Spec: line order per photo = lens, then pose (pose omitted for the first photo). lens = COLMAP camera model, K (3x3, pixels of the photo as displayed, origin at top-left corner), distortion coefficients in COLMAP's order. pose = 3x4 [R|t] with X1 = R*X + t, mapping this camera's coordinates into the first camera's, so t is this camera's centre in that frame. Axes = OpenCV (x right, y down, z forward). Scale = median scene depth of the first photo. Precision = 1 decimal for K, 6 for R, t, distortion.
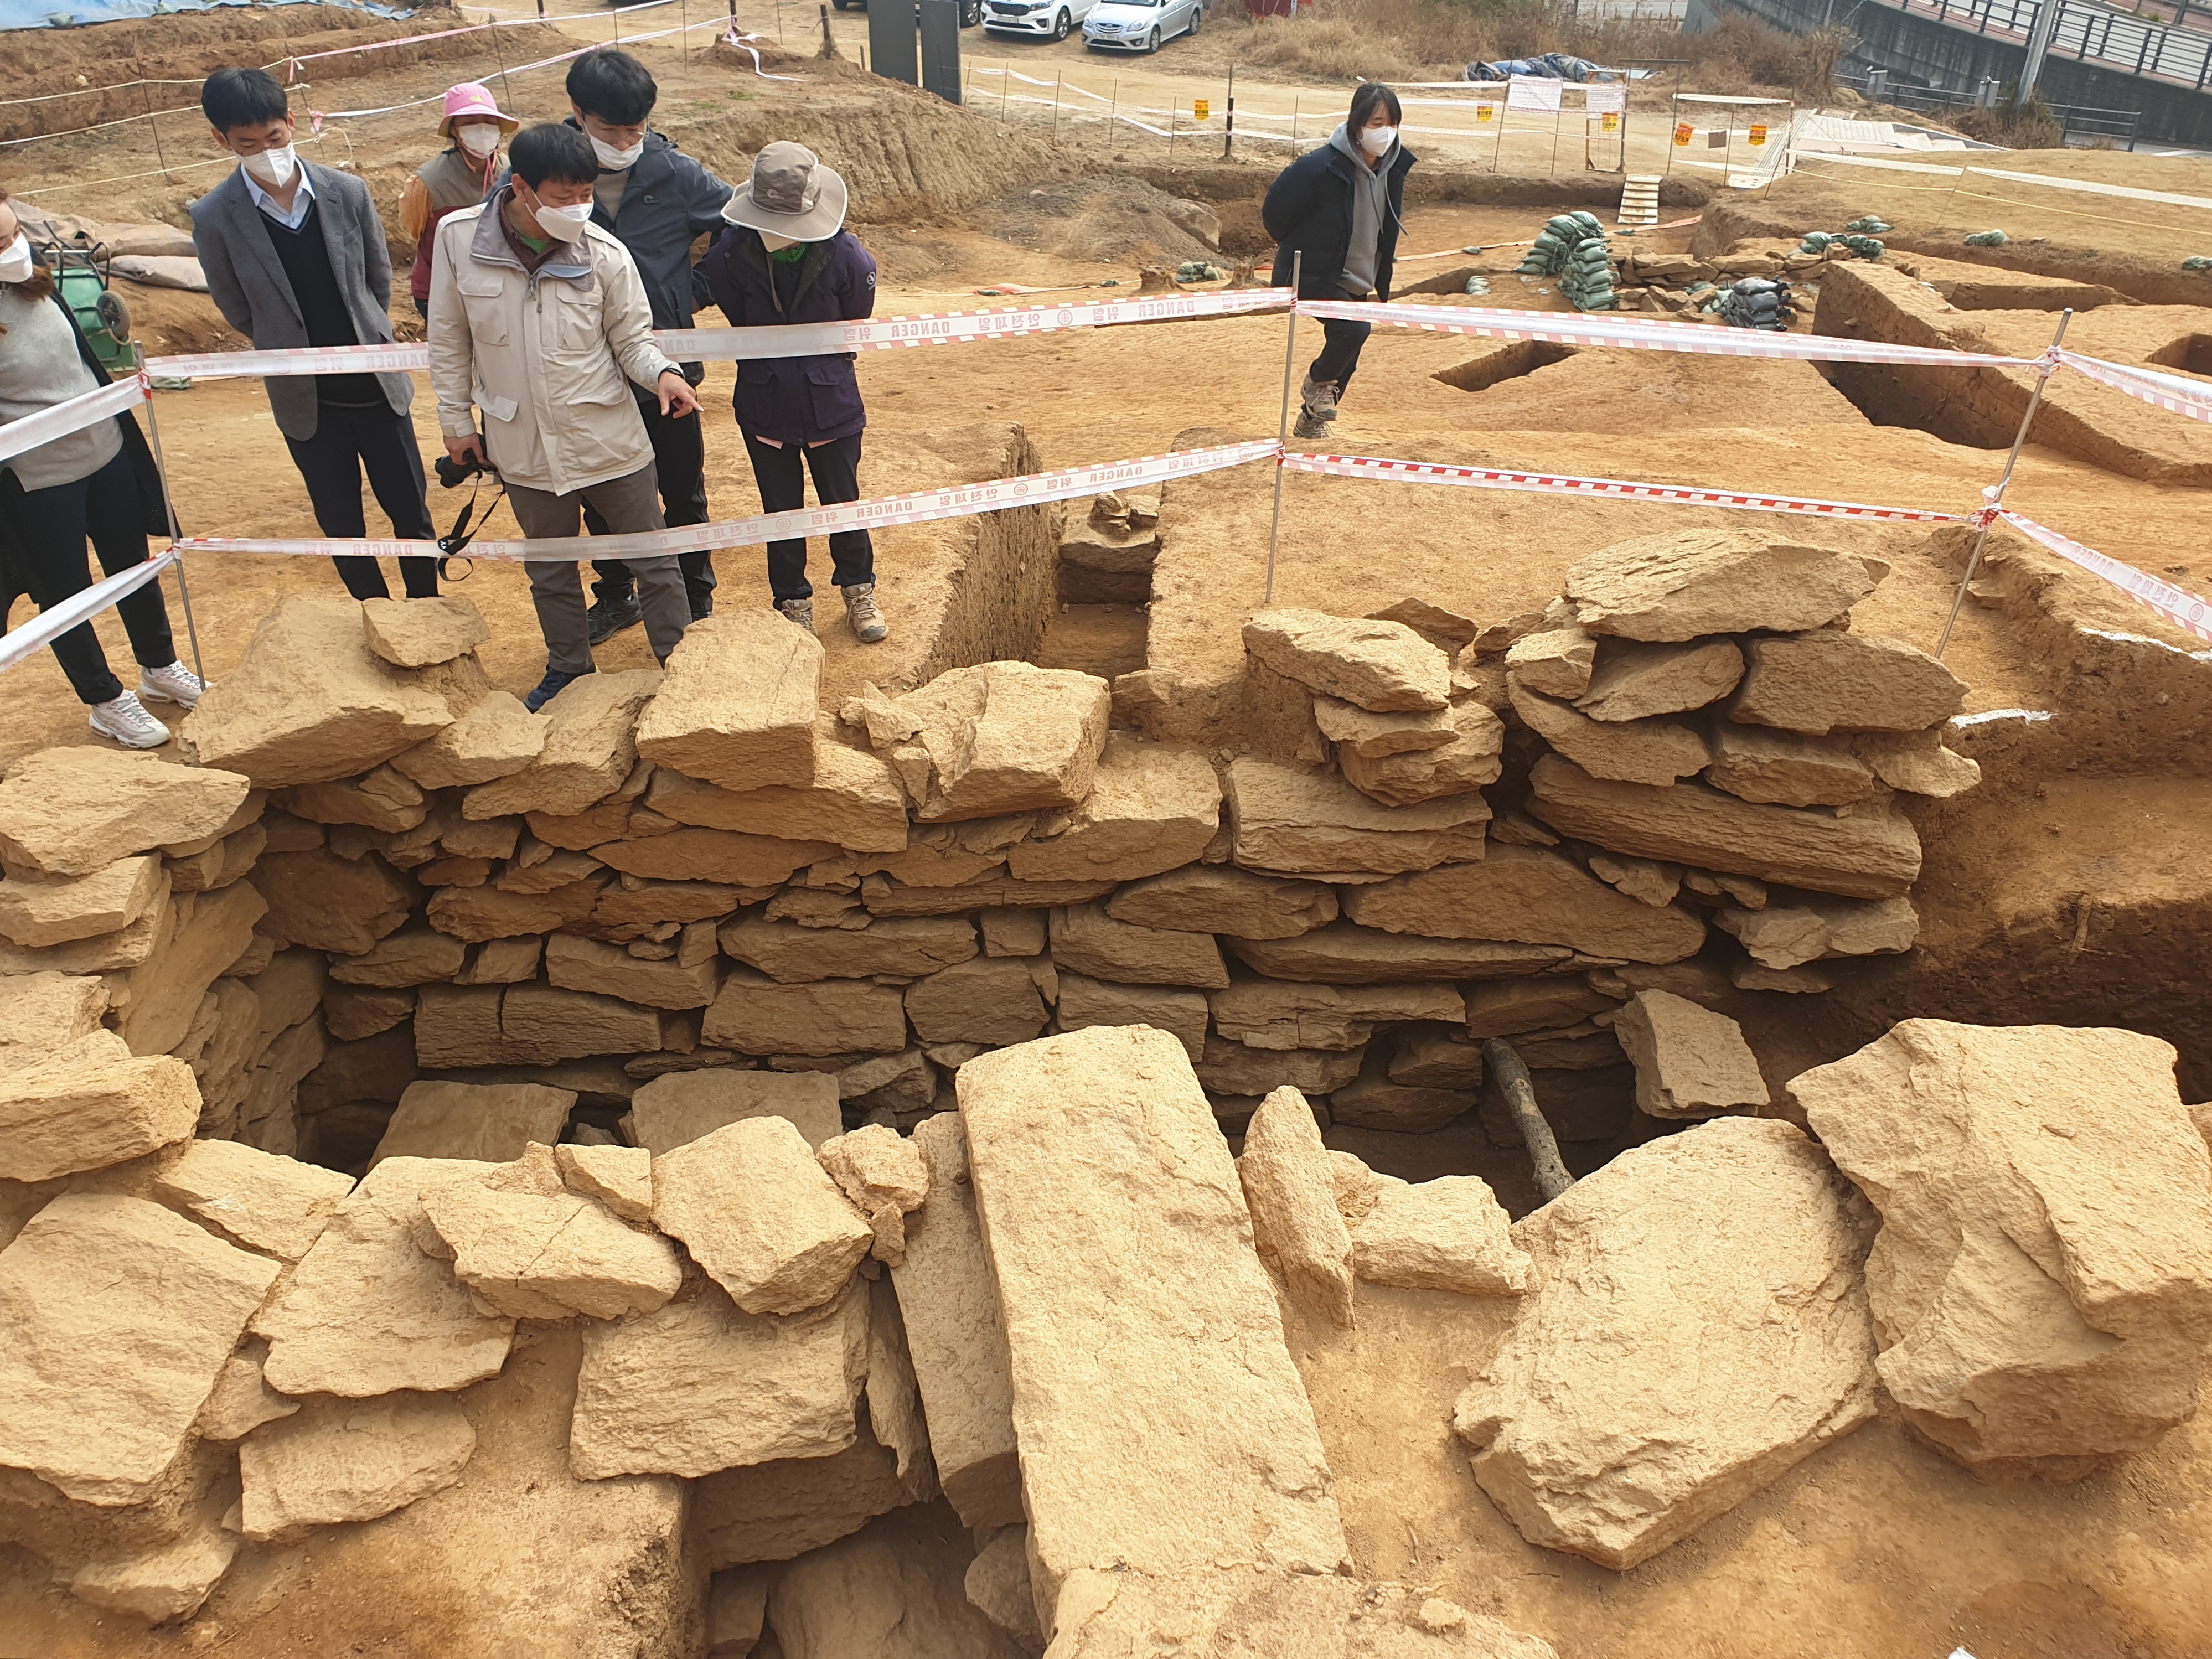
lens RADIAL K [[1640.0, 0, 1174.4], [0, 1640.0, 796.1], [0, 0, 1]] dist [0.003070, 0.012641]
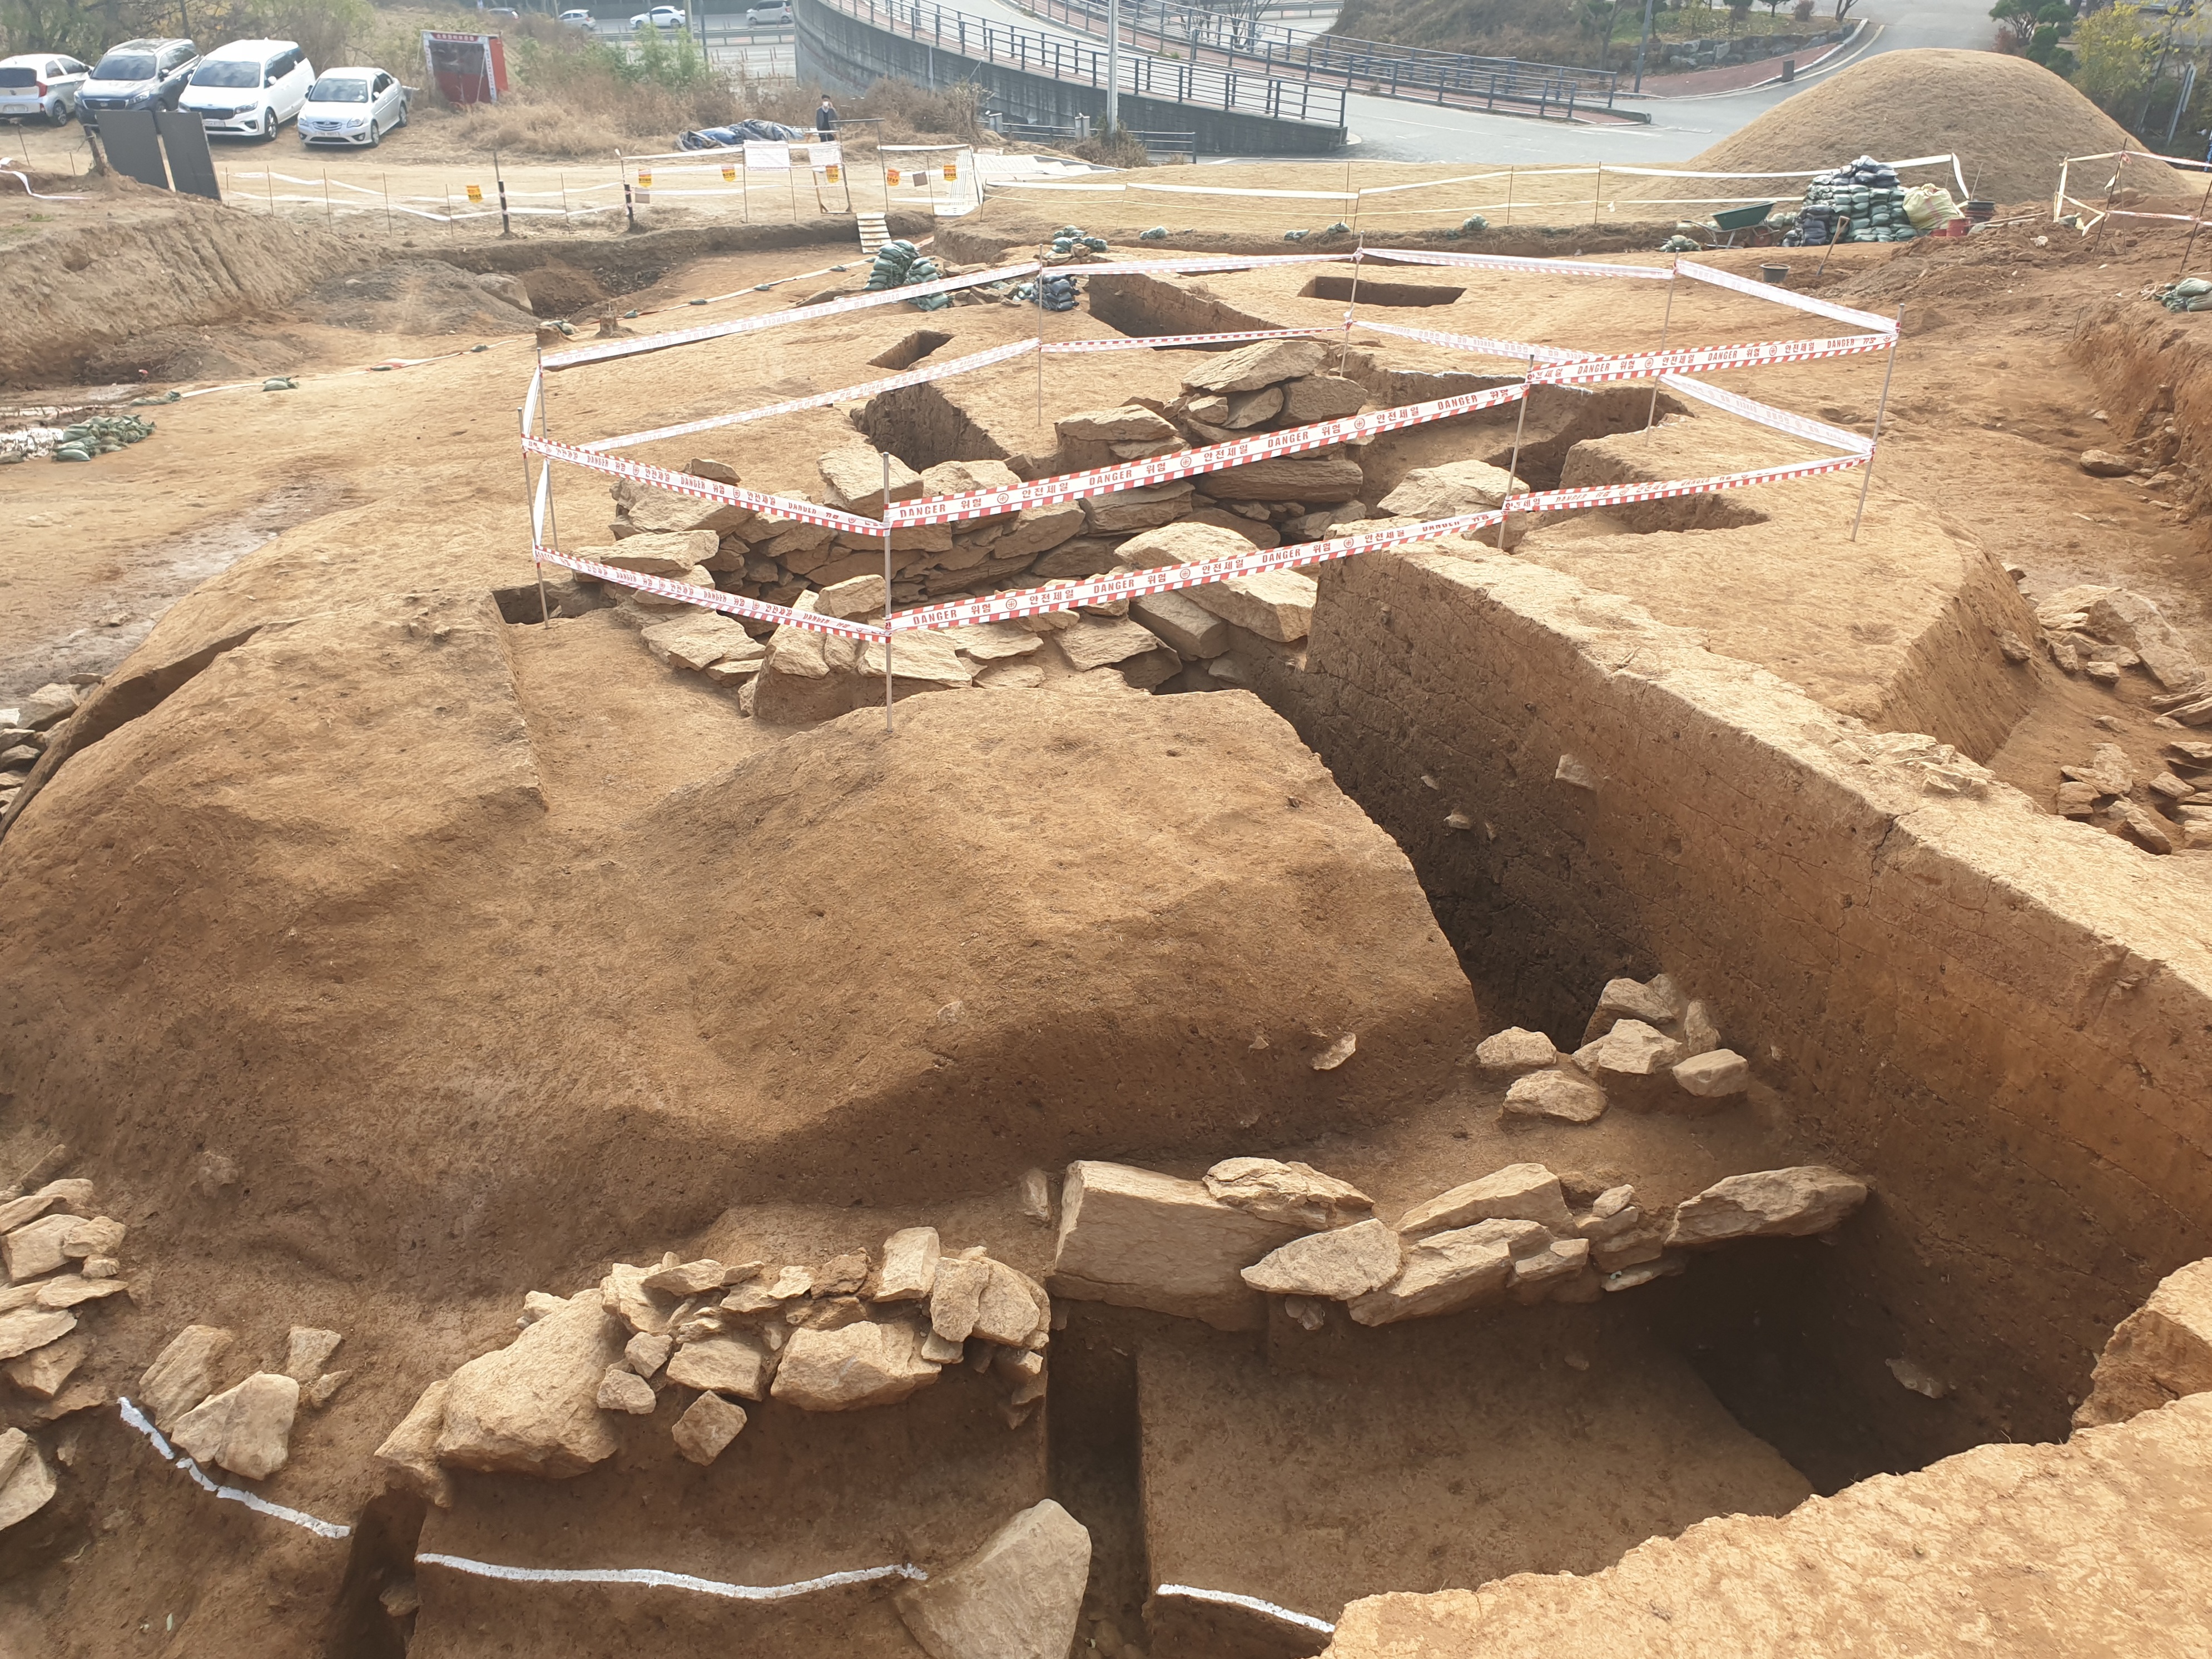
lens RADIAL K [[1653.8, 0, 1065.0], [0, 1653.8, 818.2], [0, 0, 1]] dist [-0.024109, 0.064409]
pose [[0.894684, -0.235497, 0.379581, -0.159679], [0.242518, 0.969684, 0.029981, 0.059160], [-0.375134, 0.065231, 0.924673, -0.166576]]
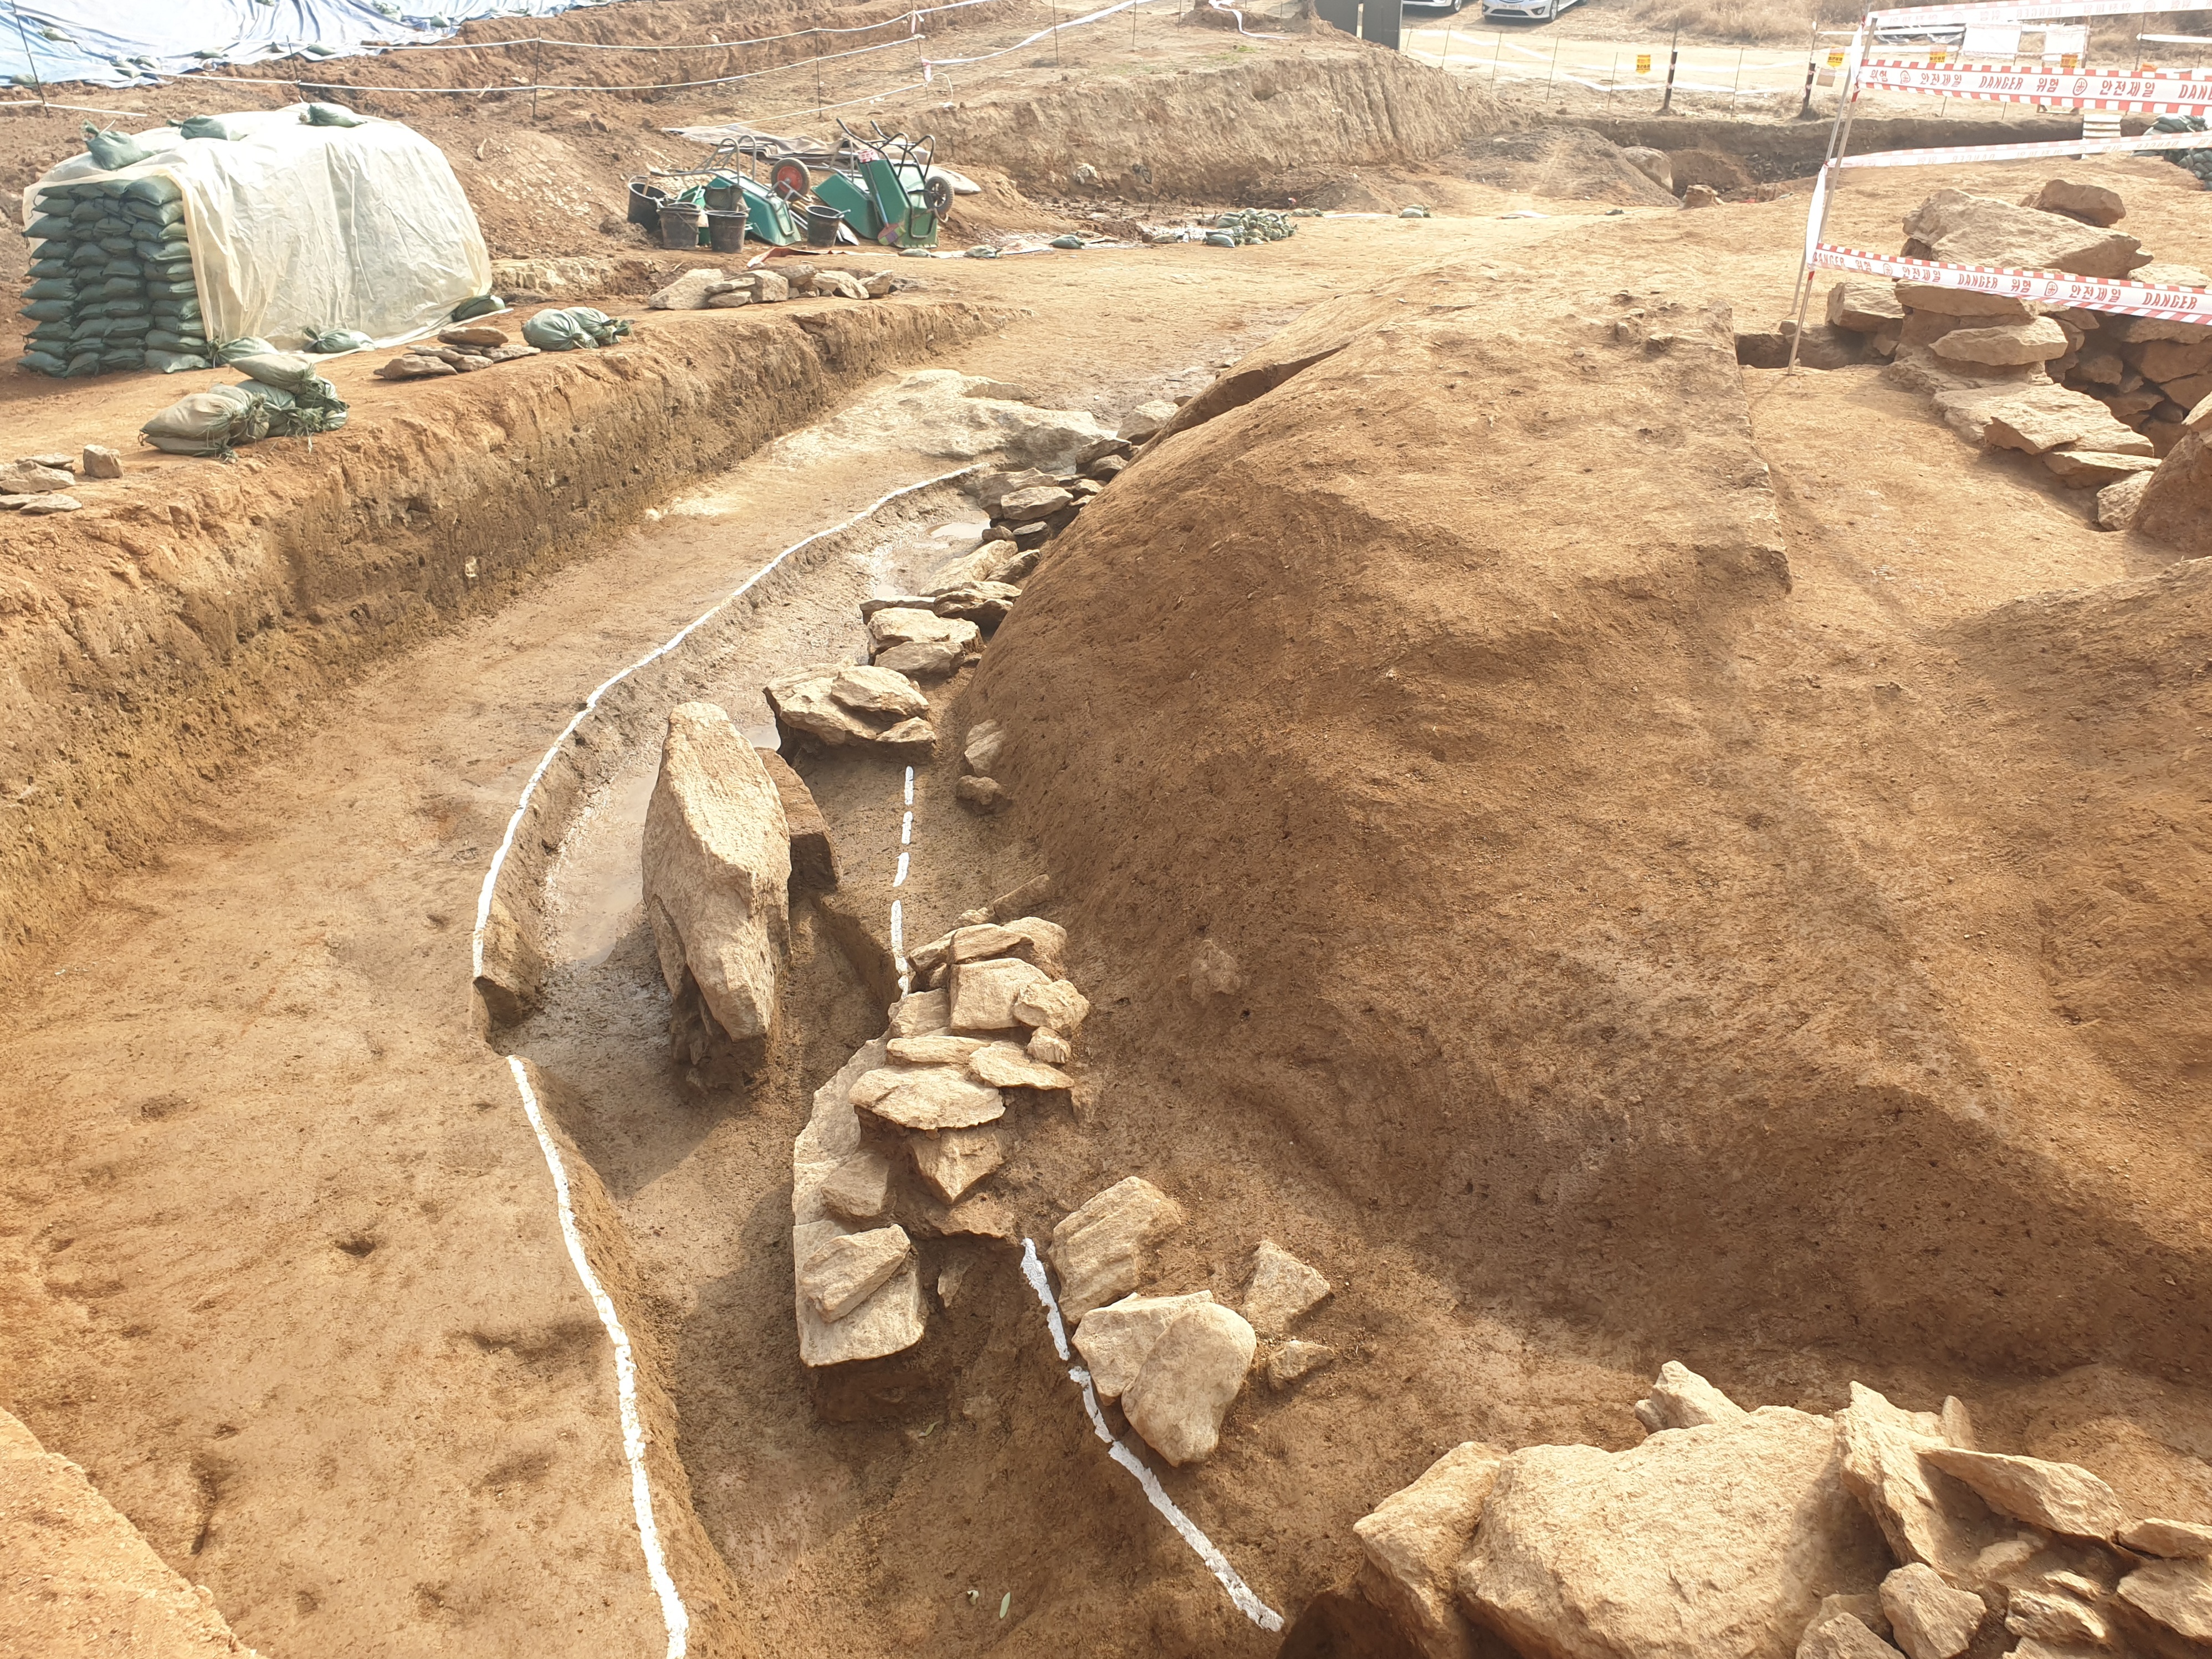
lens RADIAL K [[1640.0, 0, 1174.4], [0, 1640.0, 796.1], [0, 0, 1]] dist [0.003070, 0.012641]
pose [[0.994967, 0.027523, -0.096353, -0.178223], [-0.028505, 0.999555, -0.008839, 0.069398], [0.096067, 0.011541, 0.995308, -0.067559]]
